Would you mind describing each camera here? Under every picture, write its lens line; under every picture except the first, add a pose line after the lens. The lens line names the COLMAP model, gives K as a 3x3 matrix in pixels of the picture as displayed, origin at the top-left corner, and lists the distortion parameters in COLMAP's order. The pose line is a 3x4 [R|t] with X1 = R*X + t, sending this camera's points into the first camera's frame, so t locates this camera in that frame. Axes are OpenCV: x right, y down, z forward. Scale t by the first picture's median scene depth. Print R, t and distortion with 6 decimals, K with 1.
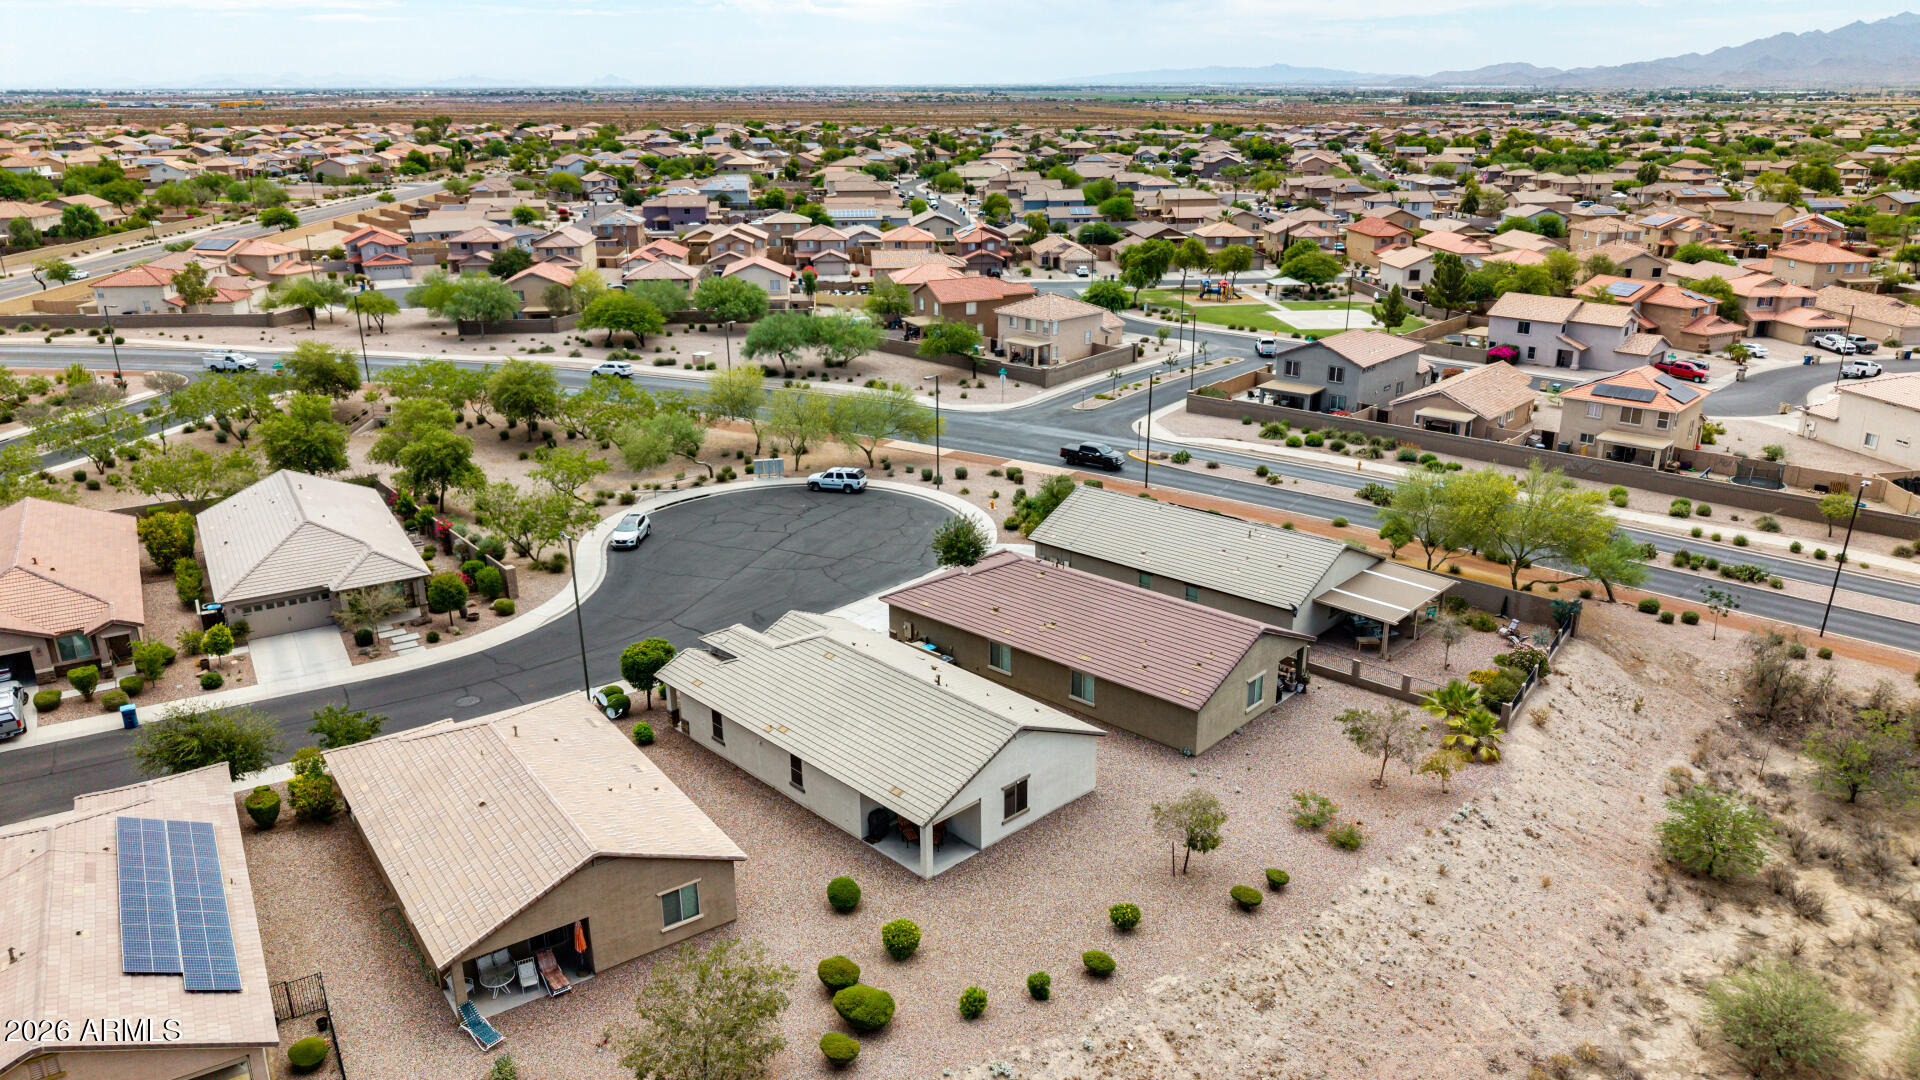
lens RADIAL K [[1318.7, 0, 956.9], [0, 1318.7, 543.4], [0, 0, 1]] dist [0.055158, -0.083134]
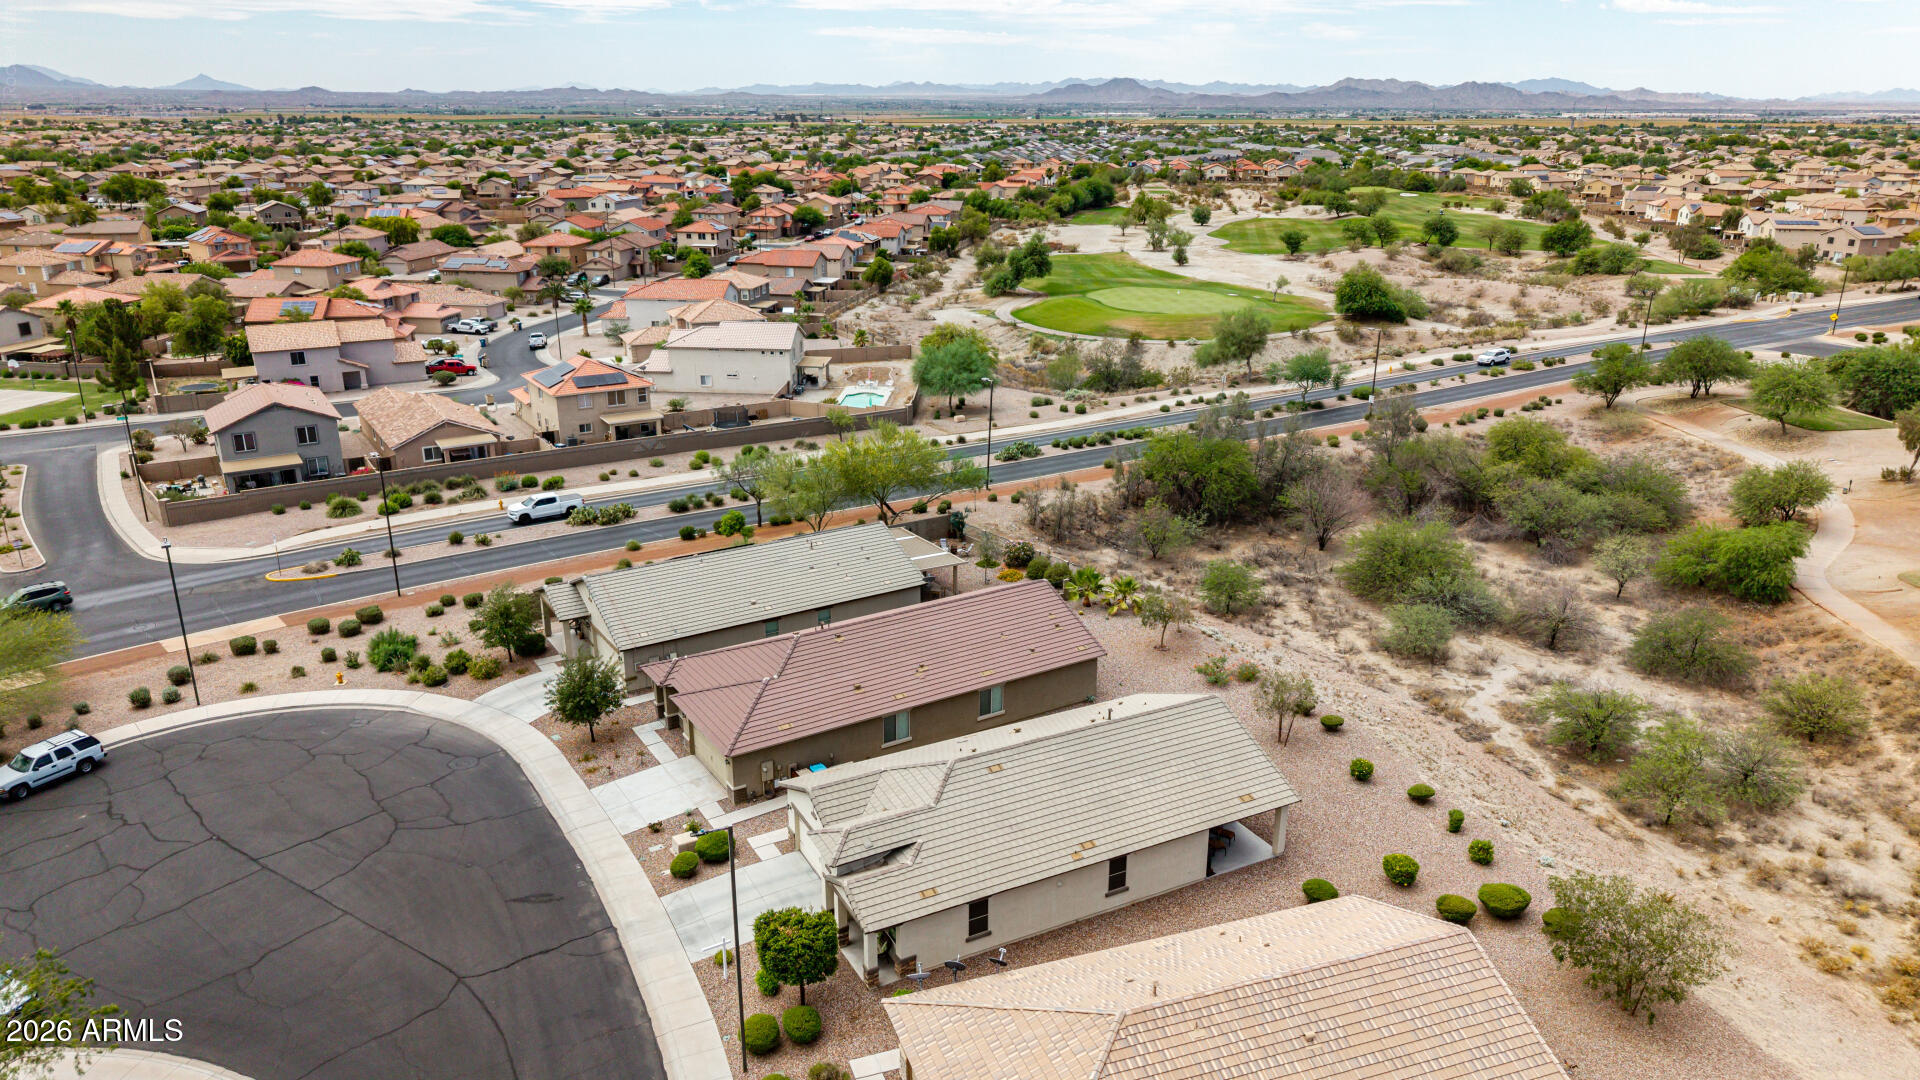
lens RADIAL K [[1308.2, 0, 964.3], [0, 1308.2, 530.2], [0, 0, 1]] dist [0.060201, -0.075639]
pose [[0.271839, -0.295698, 0.915787, -0.898896], [0.312681, 0.927130, 0.206545, -0.255829], [-0.910128, 0.230203, 0.344489, 0.748325]]
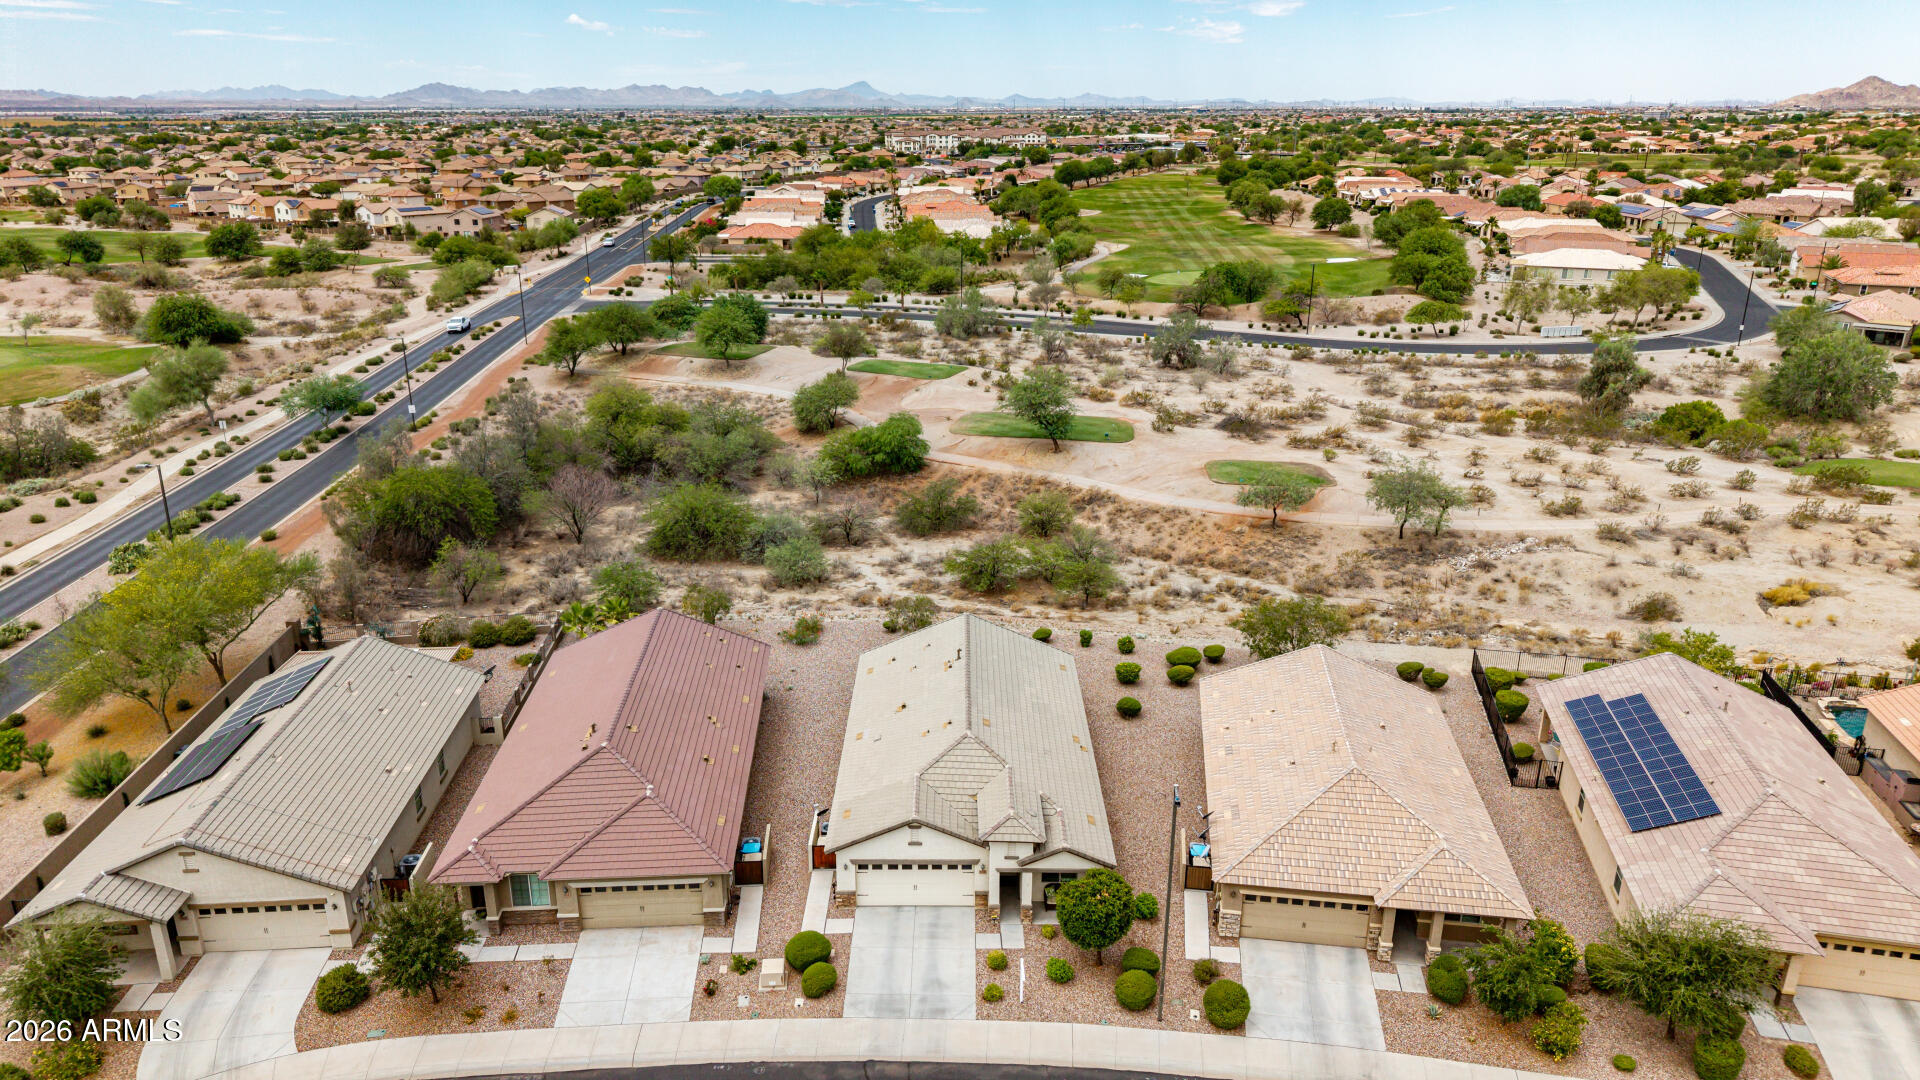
lens RADIAL K [[1308.2, 0, 964.3], [0, 1308.2, 530.2], [0, 0, 1]] dist [0.060201, -0.075639]
pose [[-0.726421, -0.211760, 0.653812, -0.709070], [0.227093, 0.823945, 0.519176, -0.543839], [-0.648646, 0.525616, -0.550442, 1.559490]]
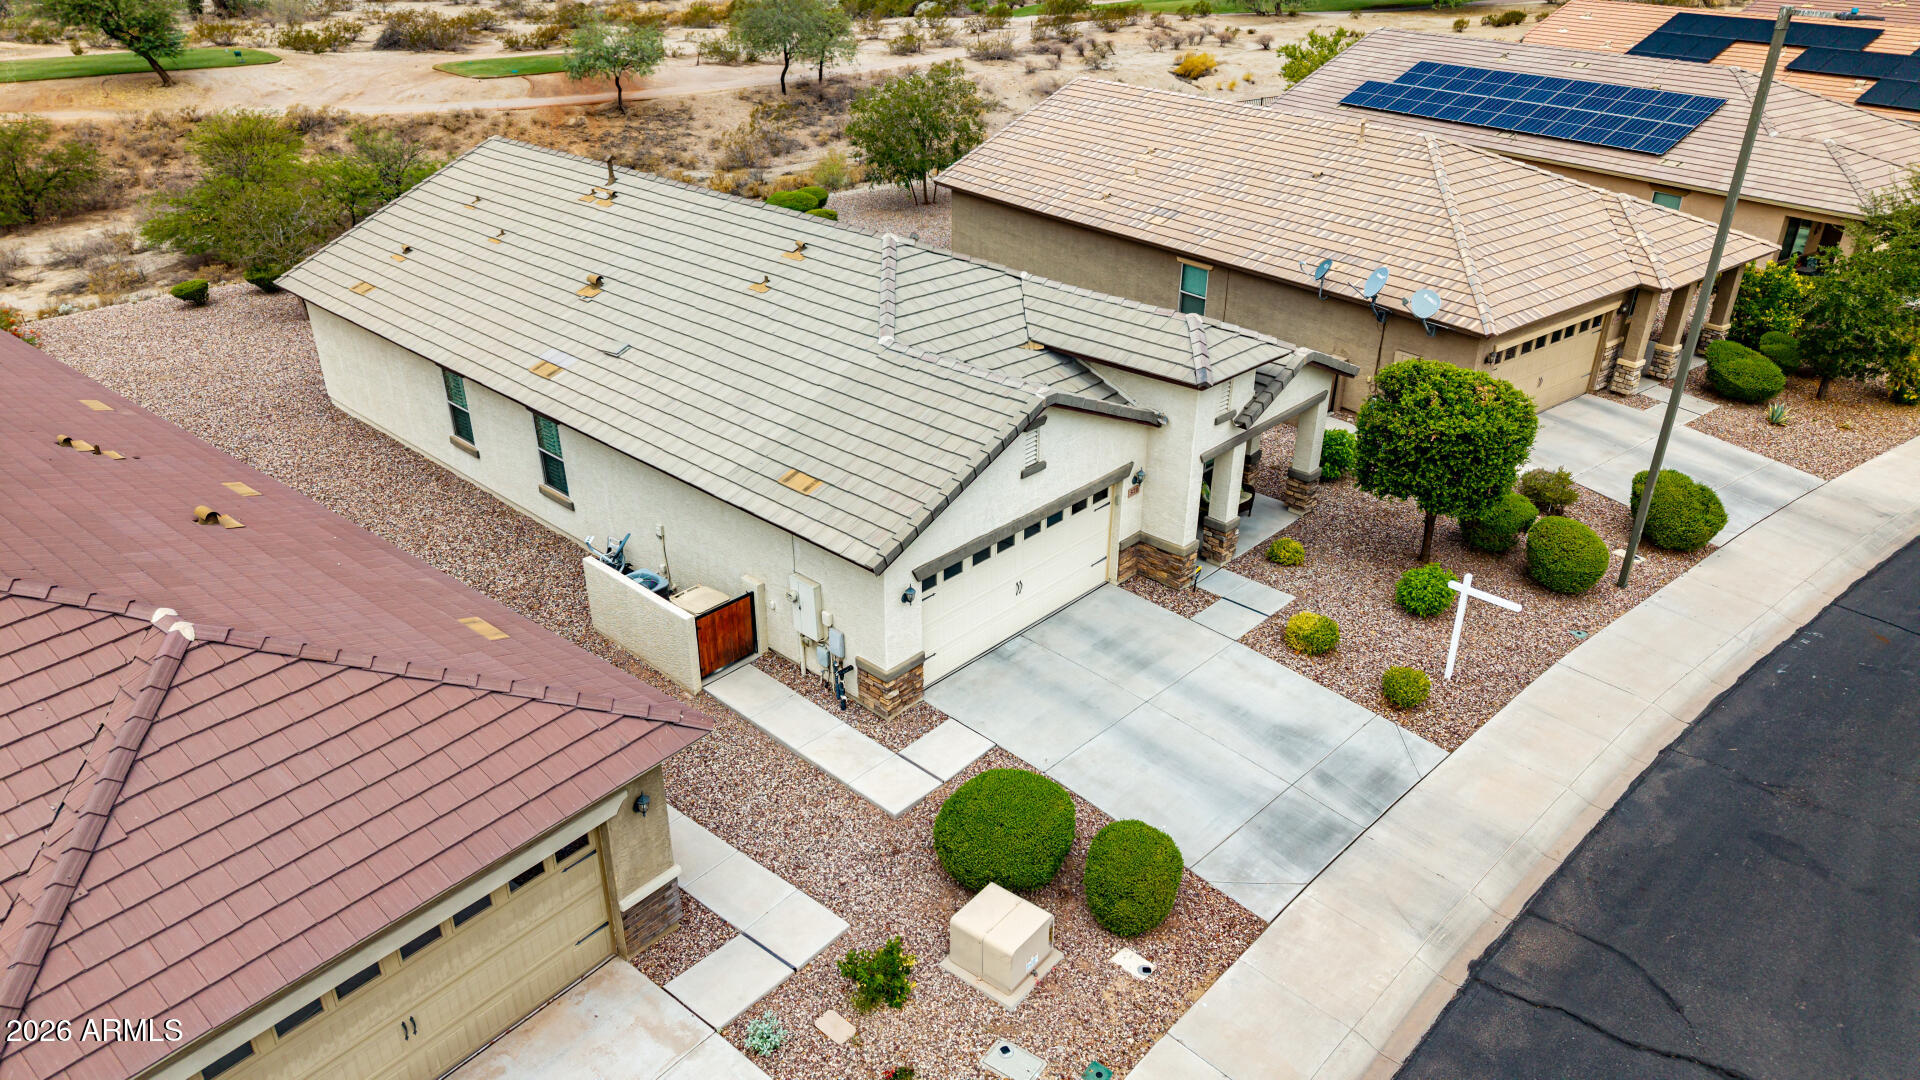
lens RADIAL K [[1289.3, 0, 960.0], [0, 1289.3, 540.0], [0, 0, 1]] dist [0.019060, -0.017421]
pose [[-0.998399, 0.030758, -0.047480, -0.114231], [-0.013330, 0.687745, 0.725830, -0.142209], [0.054979, 0.725300, -0.686234, 1.442056]]
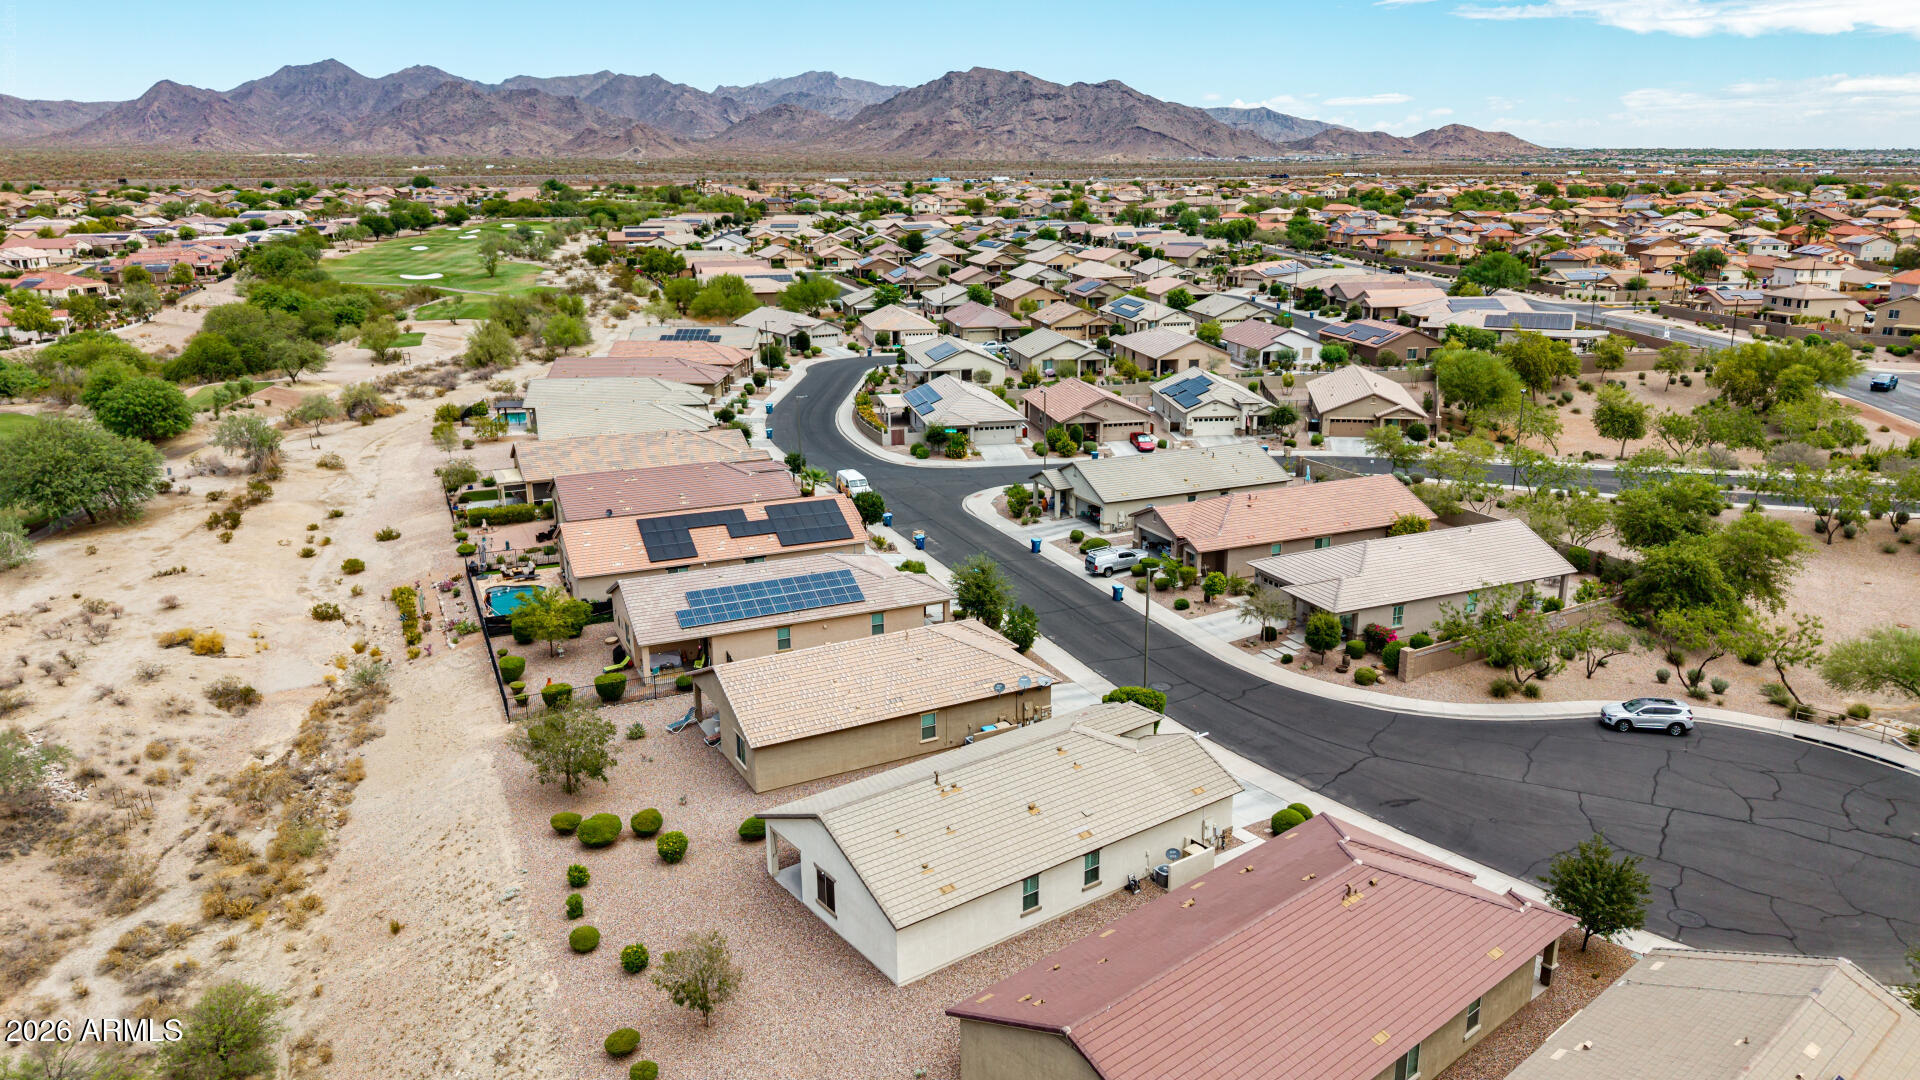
lens RADIAL K [[1308.2, 0, 964.3], [0, 1308.2, 530.2], [0, 0, 1]] dist [0.060201, -0.075639]
pose [[-0.124976, 0.272231, -0.954081, 0.846799], [-0.317939, 0.899921, 0.298424, -0.348121], [0.939838, 0.340636, -0.025916, 0.999197]]
